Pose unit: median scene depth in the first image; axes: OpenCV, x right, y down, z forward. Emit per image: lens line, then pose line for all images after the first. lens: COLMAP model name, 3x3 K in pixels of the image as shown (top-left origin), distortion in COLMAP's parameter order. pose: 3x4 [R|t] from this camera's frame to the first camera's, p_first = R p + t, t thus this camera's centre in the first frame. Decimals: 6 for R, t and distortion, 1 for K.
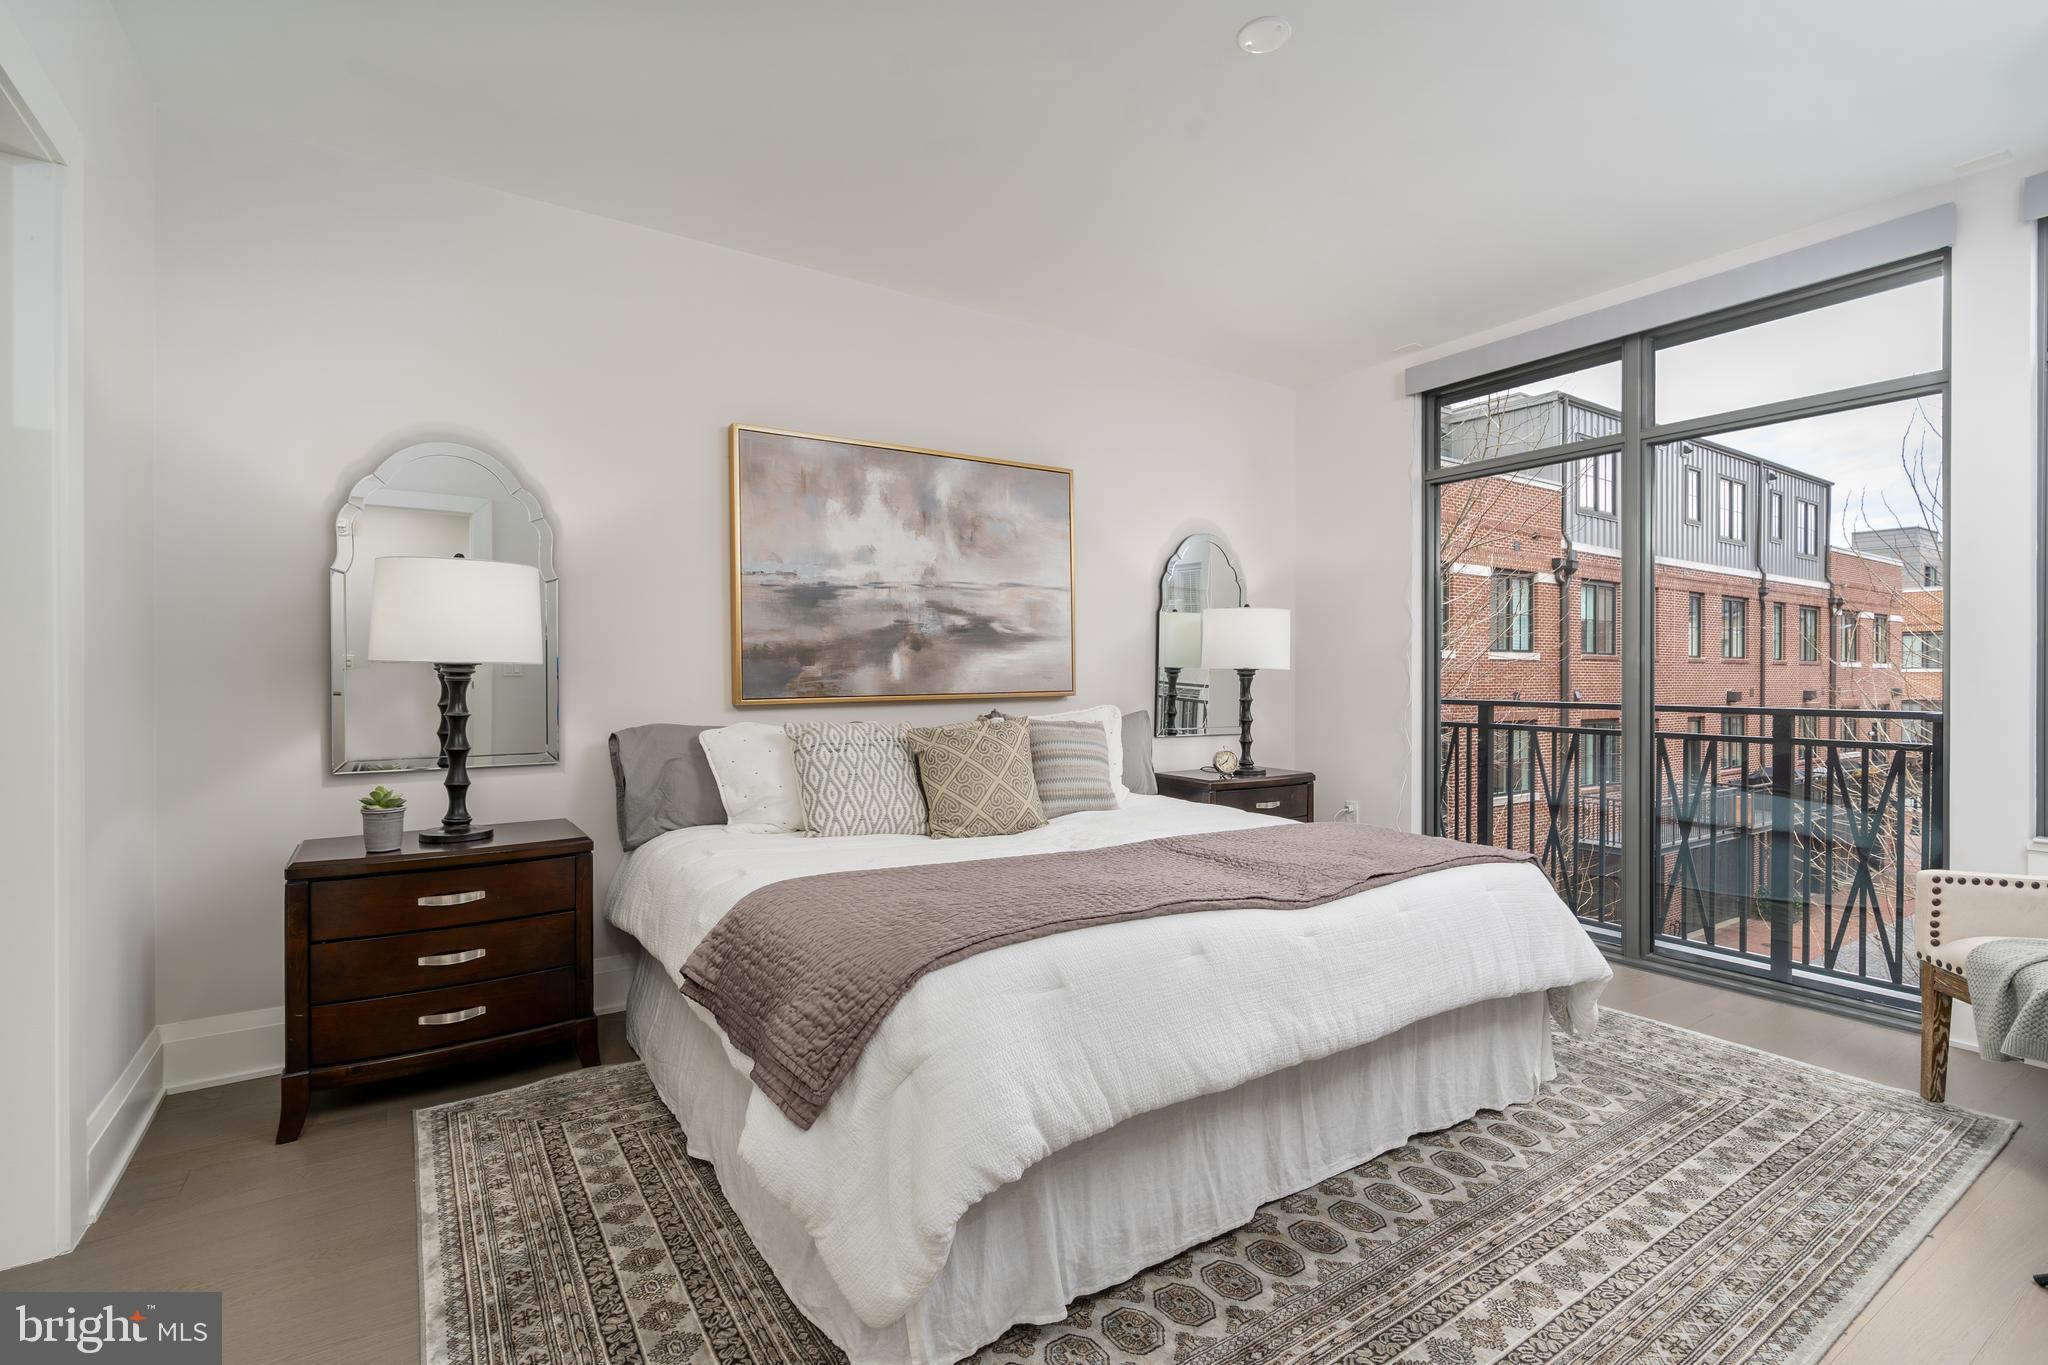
lens RADIAL K [[950.0, 0, 1025.0], [0, 950.0, 674.2], [0, 0, 1]] dist [0.033768, 0.000330]
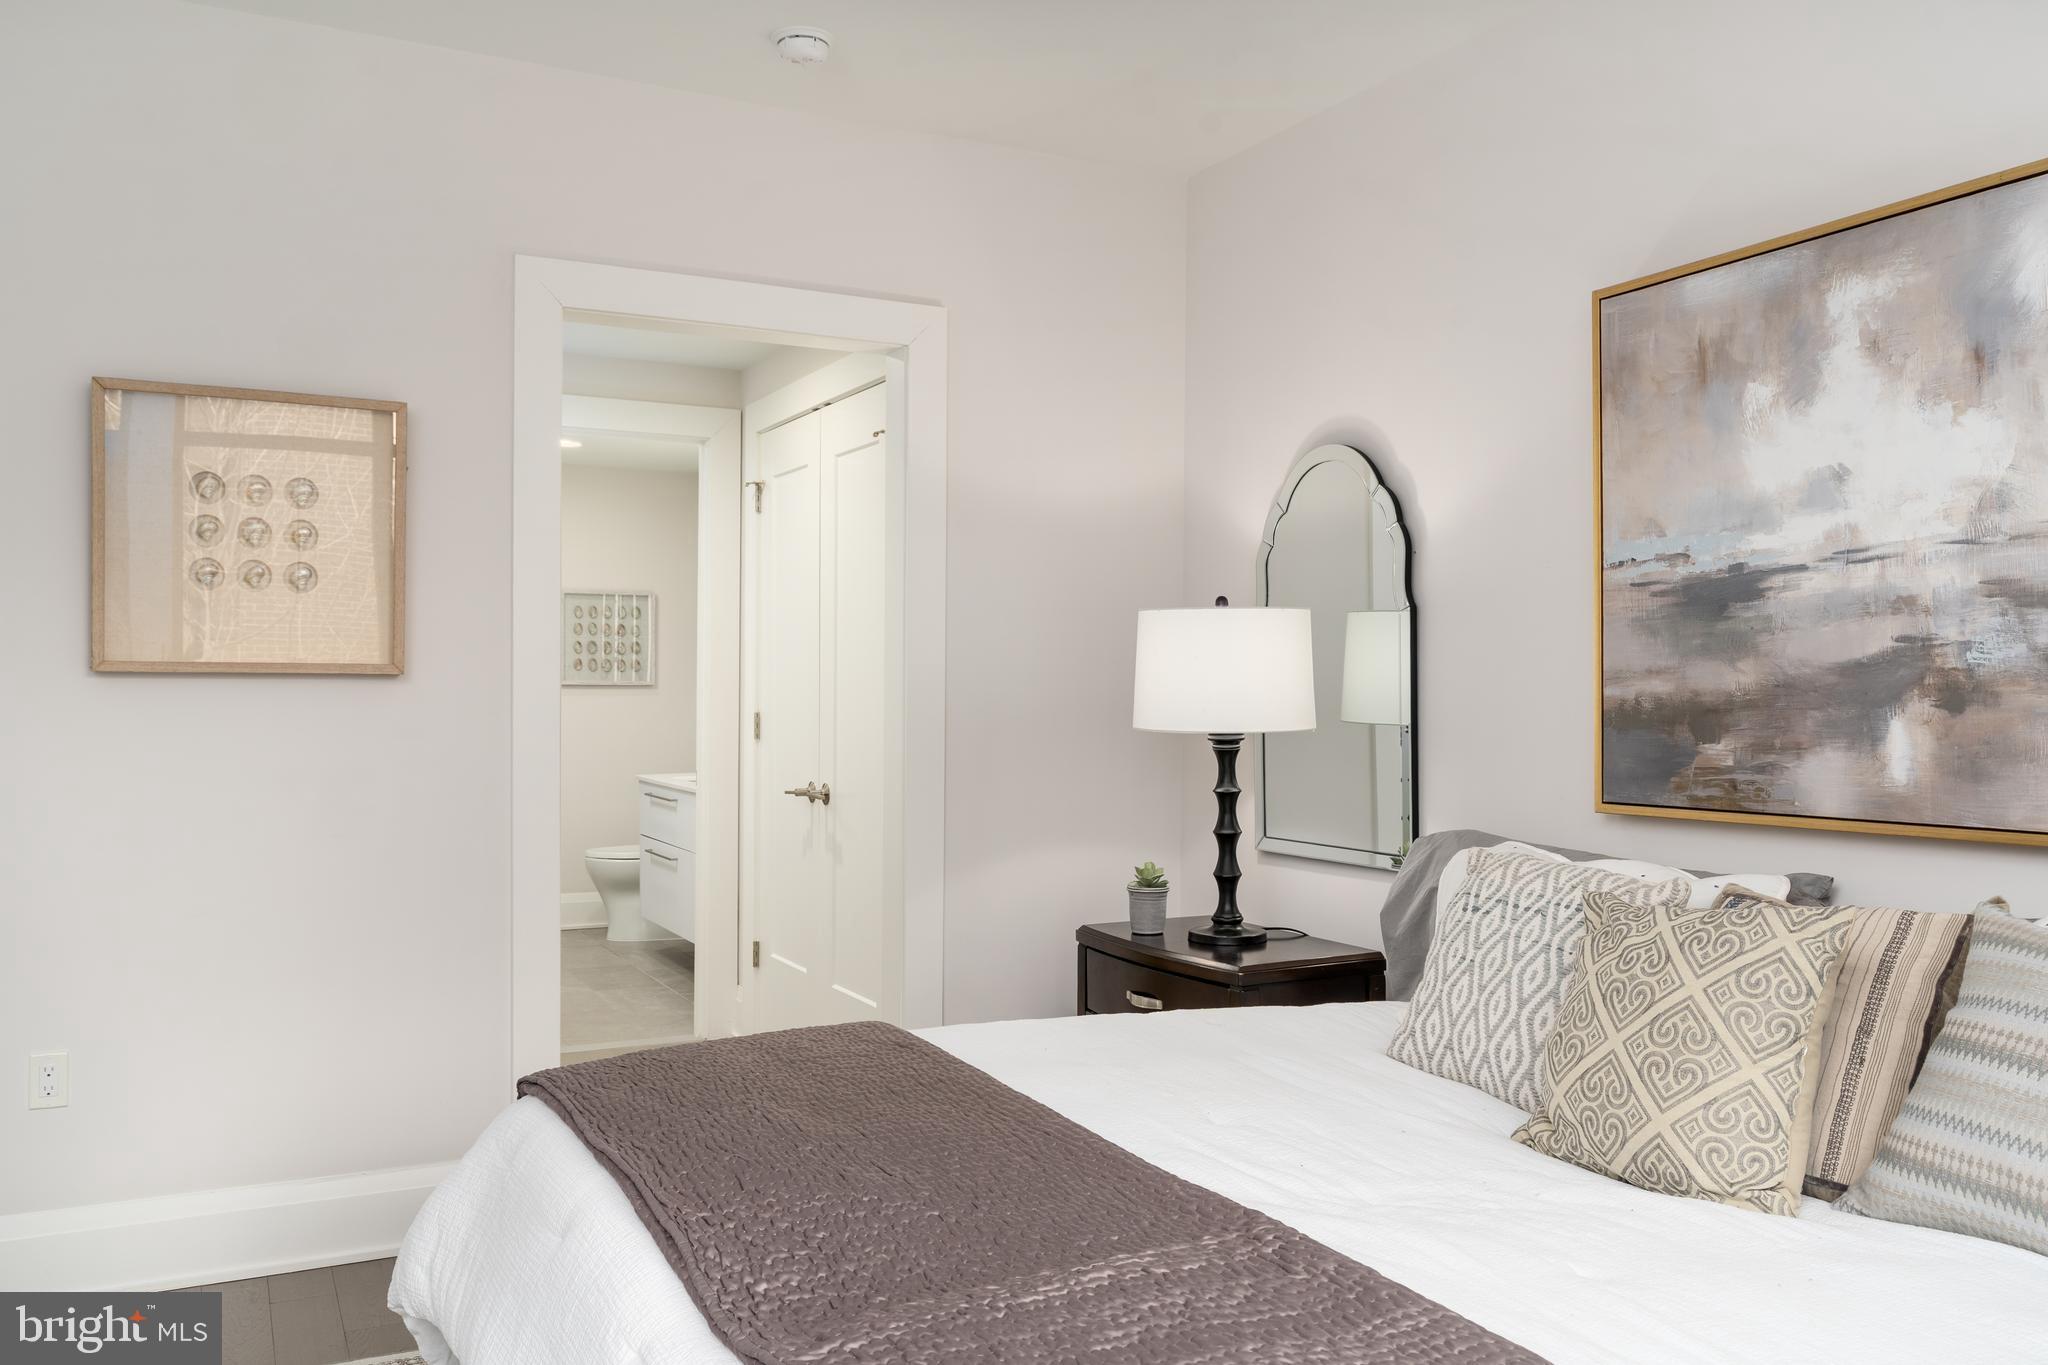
lens RADIAL K [[1684.0, 0, 1023.7], [0, 1684.0, 688.4], [0, 0, 1]] dist [0.011656, 0.004723]
pose [[-0.120840, 0.003229, -0.992667, 0.645564], [-0.002177, 0.999991, 0.003518, -0.037902], [0.992670, 0.002586, -0.120832, 0.746452]]
